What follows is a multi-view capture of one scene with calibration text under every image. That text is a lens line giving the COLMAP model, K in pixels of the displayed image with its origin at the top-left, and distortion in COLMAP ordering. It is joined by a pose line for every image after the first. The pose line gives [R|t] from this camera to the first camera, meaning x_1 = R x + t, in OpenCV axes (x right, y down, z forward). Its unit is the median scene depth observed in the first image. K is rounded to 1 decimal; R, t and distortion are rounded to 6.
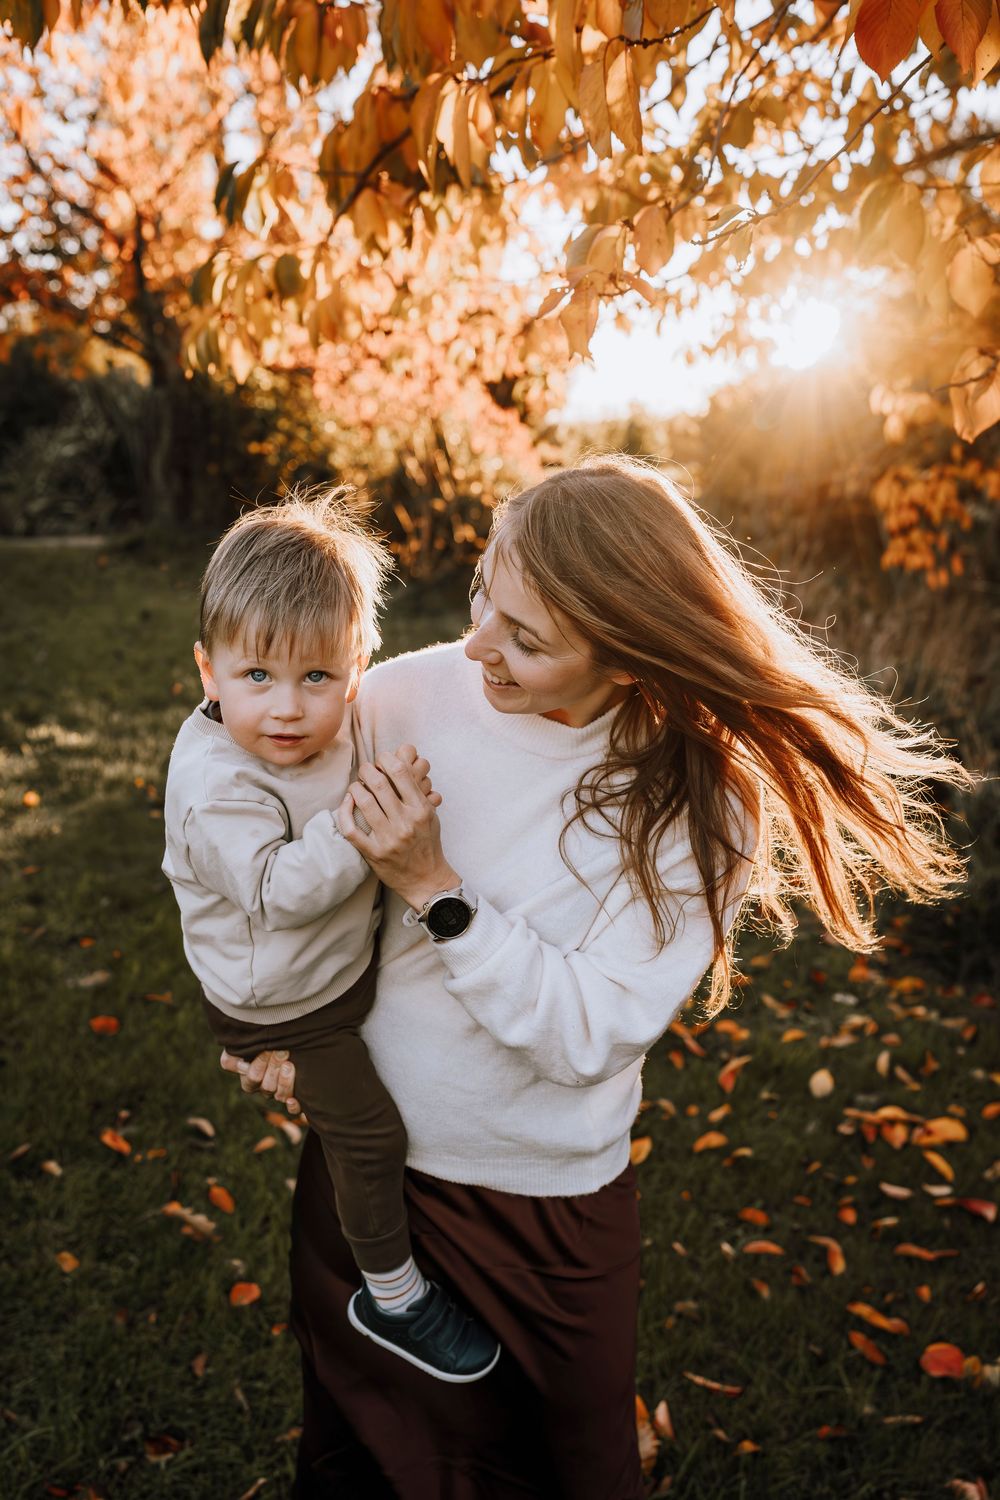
lens RADIAL K [[1586.5, 0, 526.8], [0, 1586.5, 750.6], [0, 0, 1]] dist [-0.022028, 0.128345]
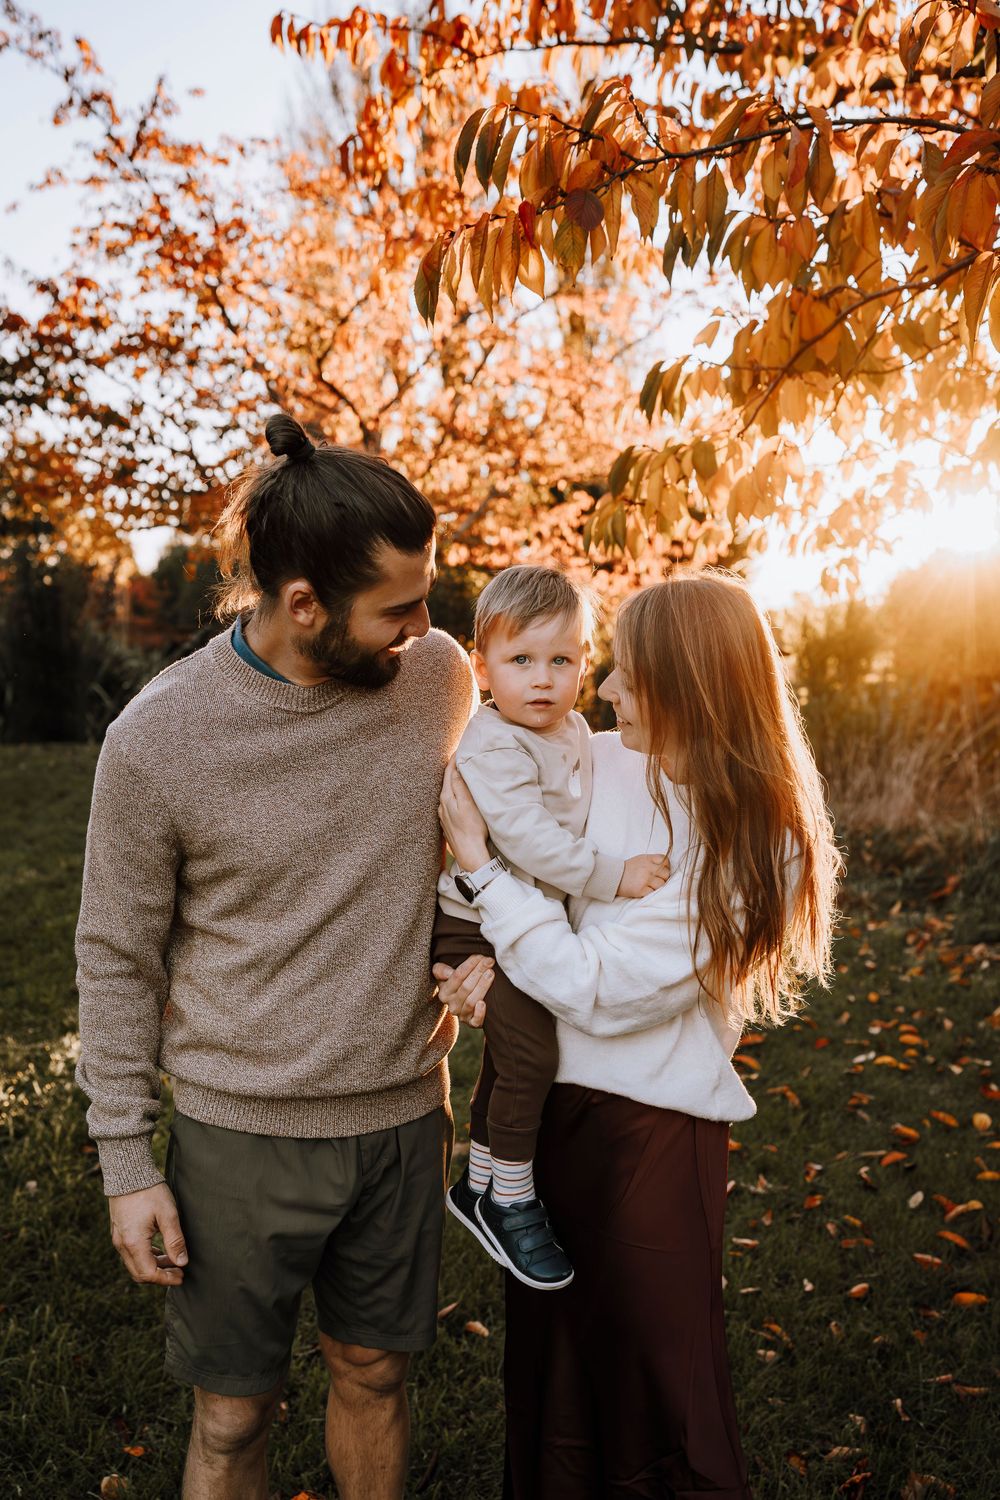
lens RADIAL K [[1586.7, 0, 504.2], [0, 1586.7, 804.3], [0, 0, 1]] dist [-0.025434, 0.140421]
pose [[0.993359, -0.024377, -0.112443, -0.119534], [0.014364, 0.995927, -0.089014, 0.012987], [0.114155, 0.086808, 0.989663, -0.031455]]
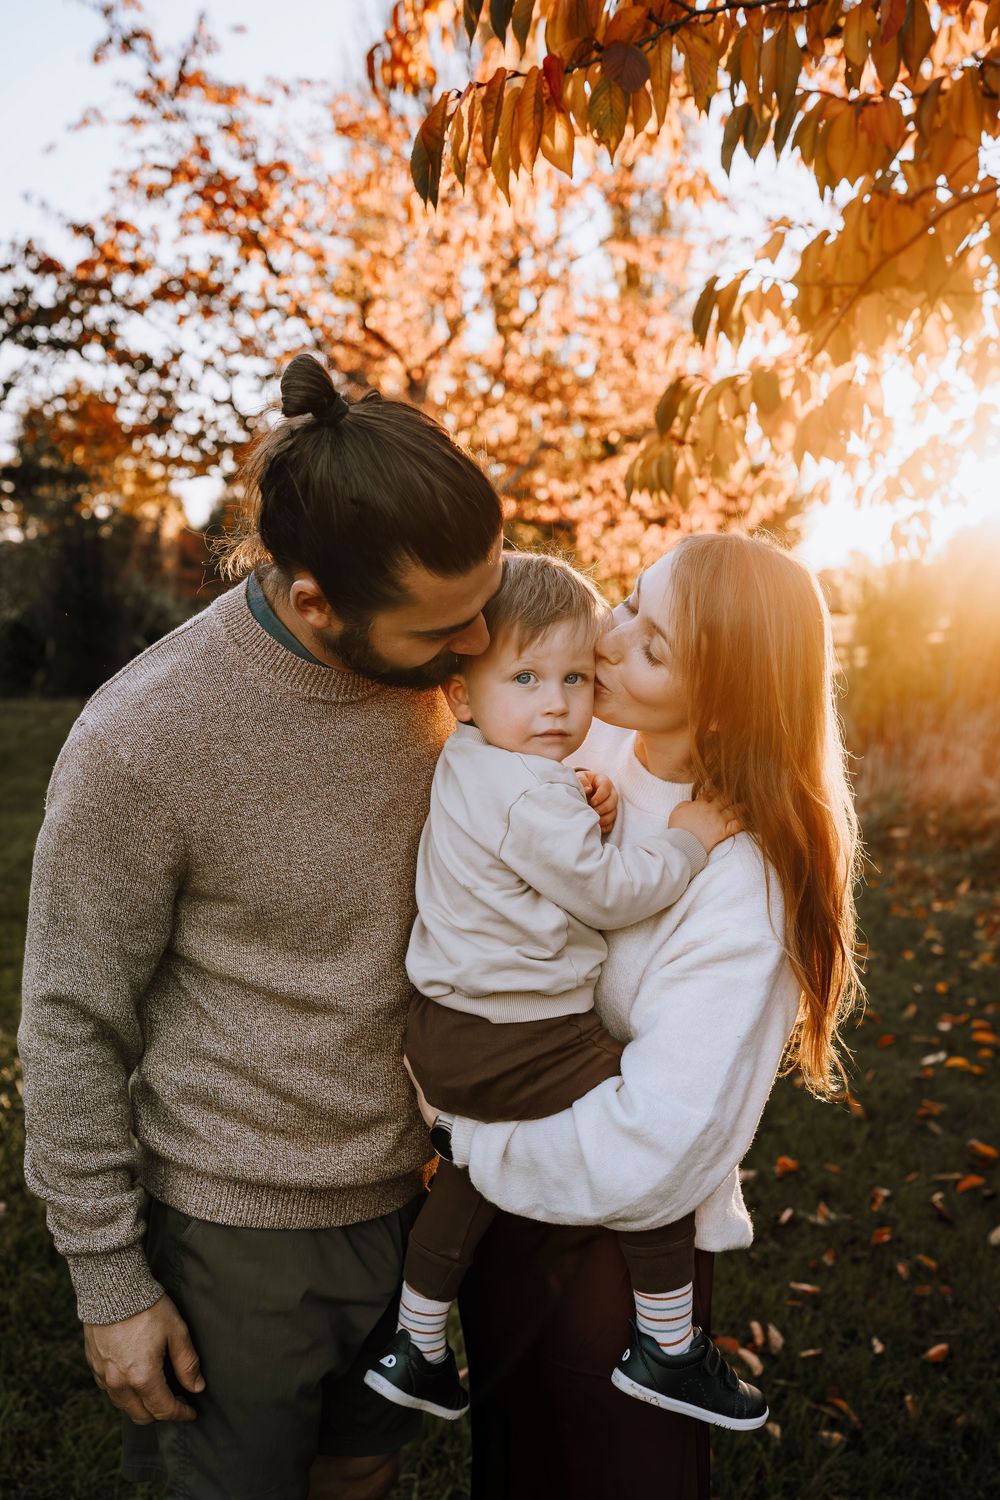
lens RADIAL K [[1586.5, 0, 526.8], [0, 1586.5, 750.6], [0, 0, 1]] dist [-0.022028, 0.128345]
pose [[0.991308, -0.015914, -0.130597, -0.120574], [0.003488, 0.995487, -0.094832, -0.008880], [0.131516, 0.093552, 0.986890, 0.072473]]
